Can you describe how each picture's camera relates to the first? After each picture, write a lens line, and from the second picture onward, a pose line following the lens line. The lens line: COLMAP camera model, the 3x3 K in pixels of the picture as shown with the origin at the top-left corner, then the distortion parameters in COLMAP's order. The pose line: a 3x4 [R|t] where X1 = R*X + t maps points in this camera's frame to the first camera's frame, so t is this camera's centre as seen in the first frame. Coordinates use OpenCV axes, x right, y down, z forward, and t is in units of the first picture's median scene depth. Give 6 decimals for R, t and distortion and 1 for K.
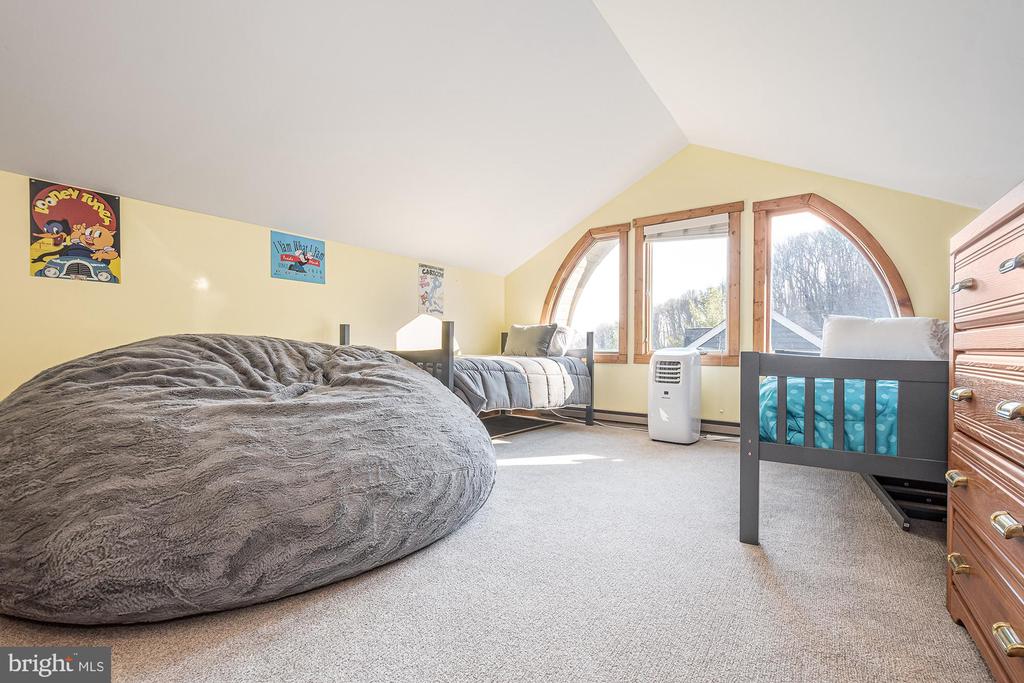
lens RADIAL K [[454.0, 0, 509.3], [0, 454.0, 345.7], [0, 0, 1]] dist [0.004267, -0.000682]
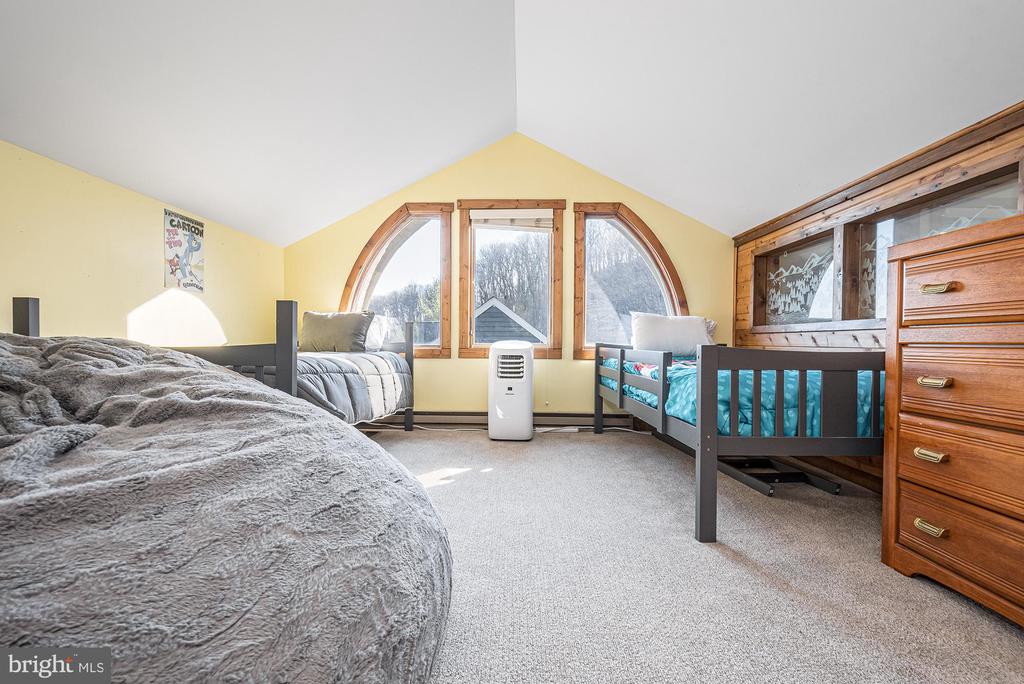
lens RADIAL K [[454.0, 0, 509.3], [0, 454.0, 346.2], [0, 0, 1]] dist [0.004267, -0.000682]
pose [[0.822606, -0.007009, 0.568569, -0.194736], [-0.002930, 0.999858, 0.016565, -0.000228], [-0.568604, -0.015293, 0.822469, 0.227903]]
